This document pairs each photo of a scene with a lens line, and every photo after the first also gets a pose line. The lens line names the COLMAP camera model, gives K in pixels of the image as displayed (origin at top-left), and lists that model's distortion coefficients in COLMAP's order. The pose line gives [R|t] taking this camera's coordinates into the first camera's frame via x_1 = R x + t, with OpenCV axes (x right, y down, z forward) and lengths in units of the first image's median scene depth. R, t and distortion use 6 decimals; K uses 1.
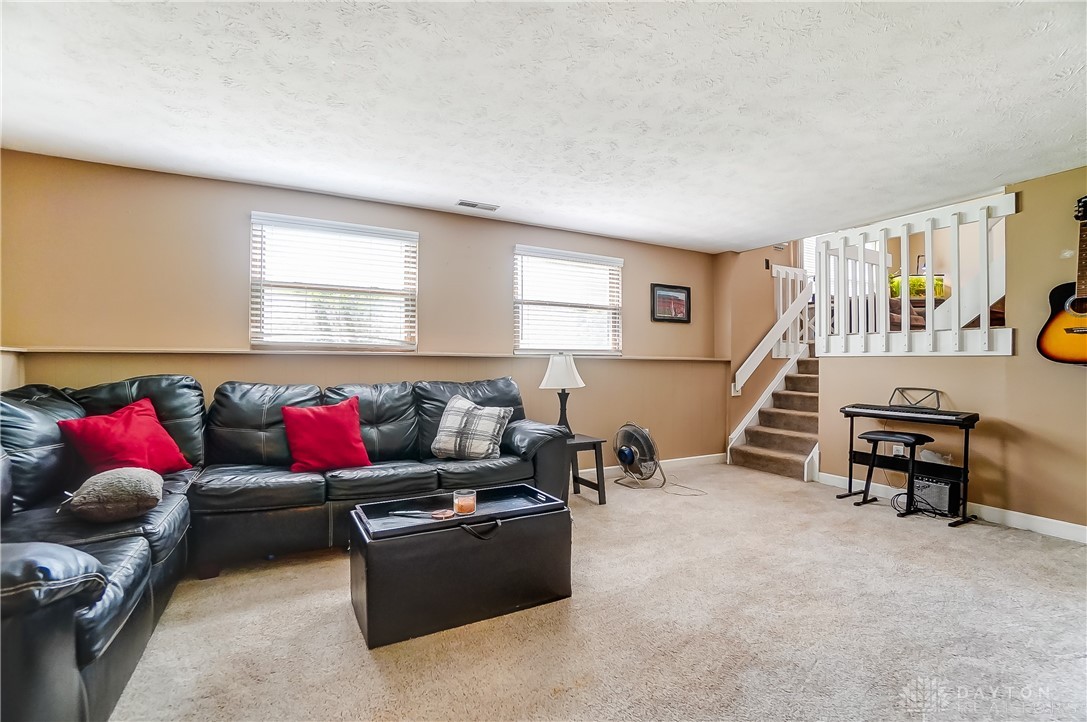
lens RADIAL K [[481.3, 0, 545.9], [0, 481.3, 363.0], [0, 0, 1]] dist [-0.063679, 0.019802]
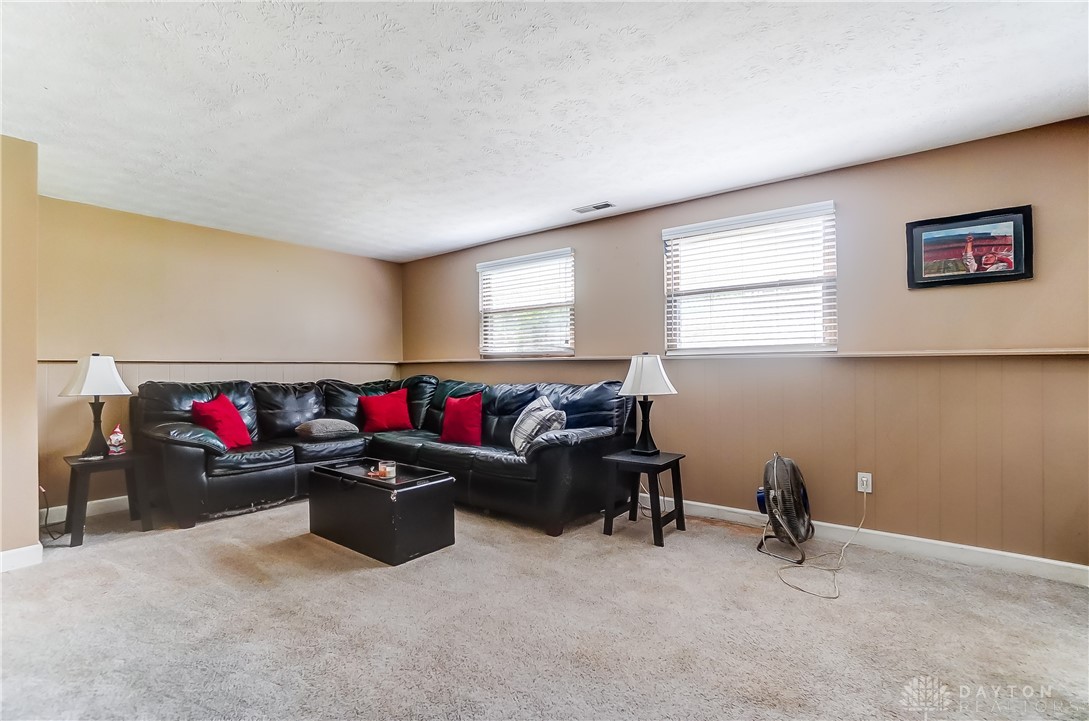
lens RADIAL K [[518.7, 0, 544.5], [0, 518.7, 360.5], [0, 0, 1]] dist [-0.004015, -0.000577]
pose [[0.398984, -0.016246, -0.916814, 0.783580], [0.010253, 0.999860, -0.013256, 0.000929], [0.916901, -0.004112, 0.399095, 0.462365]]
